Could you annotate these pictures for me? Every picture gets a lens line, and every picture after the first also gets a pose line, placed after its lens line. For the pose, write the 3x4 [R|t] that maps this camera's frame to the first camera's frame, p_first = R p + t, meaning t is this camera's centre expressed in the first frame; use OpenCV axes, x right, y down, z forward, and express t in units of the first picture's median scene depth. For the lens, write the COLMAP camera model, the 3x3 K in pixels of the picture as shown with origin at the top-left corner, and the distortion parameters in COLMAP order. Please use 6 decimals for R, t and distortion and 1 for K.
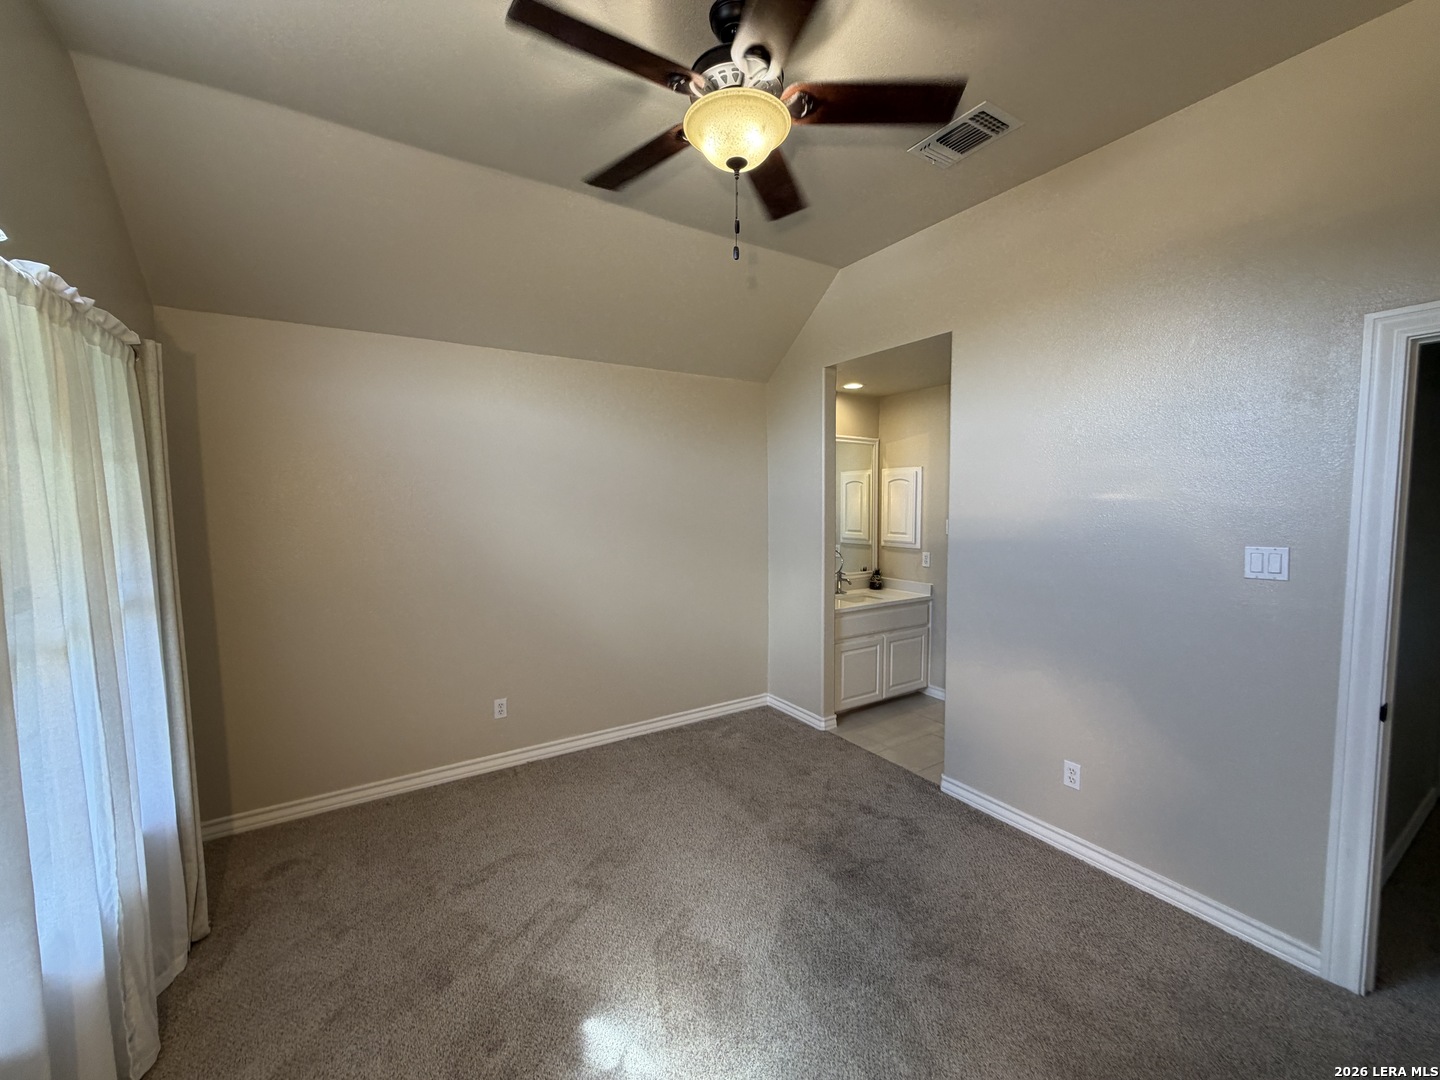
lens RADIAL K [[581.1, 0, 725.1], [0, 581.1, 540.7], [0, 0, 1]] dist [-0.000708, 0.000497]
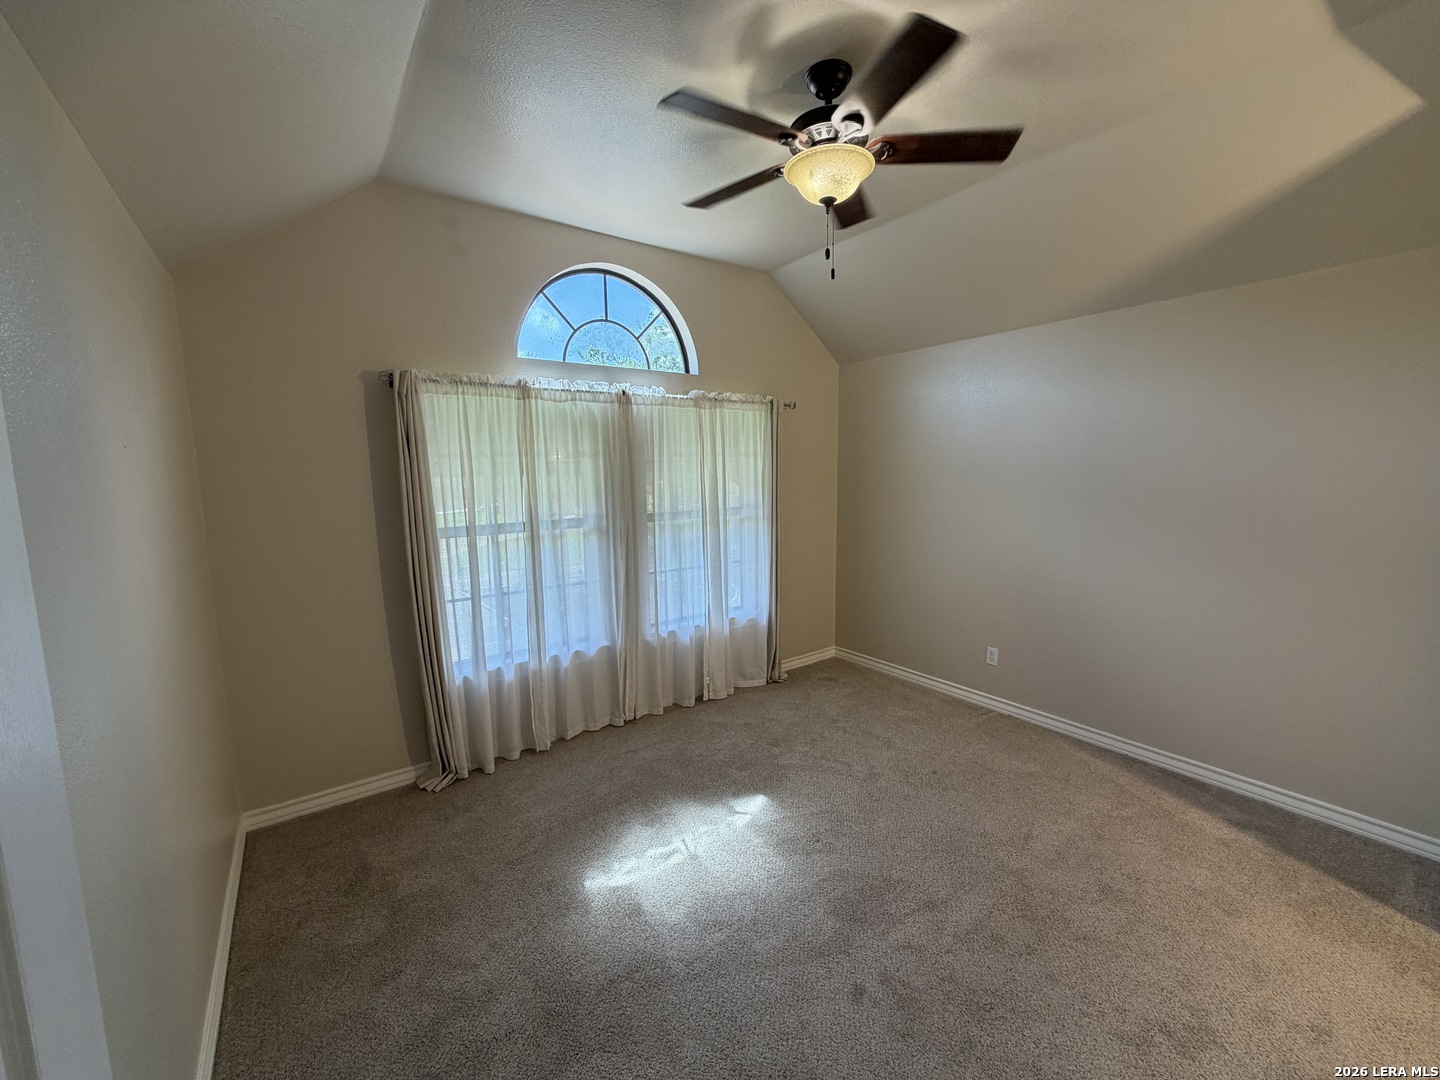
lens RADIAL K [[581.1, 0, 719.4], [0, 581.1, 553.3], [0, 0, 1]] dist [-0.000708, 0.000497]
pose [[0.064389, 0.148399, -0.986829, 0.873972], [-0.068044, 0.987233, 0.144020, -0.045263], [0.995602, 0.057874, 0.073664, 0.498657]]
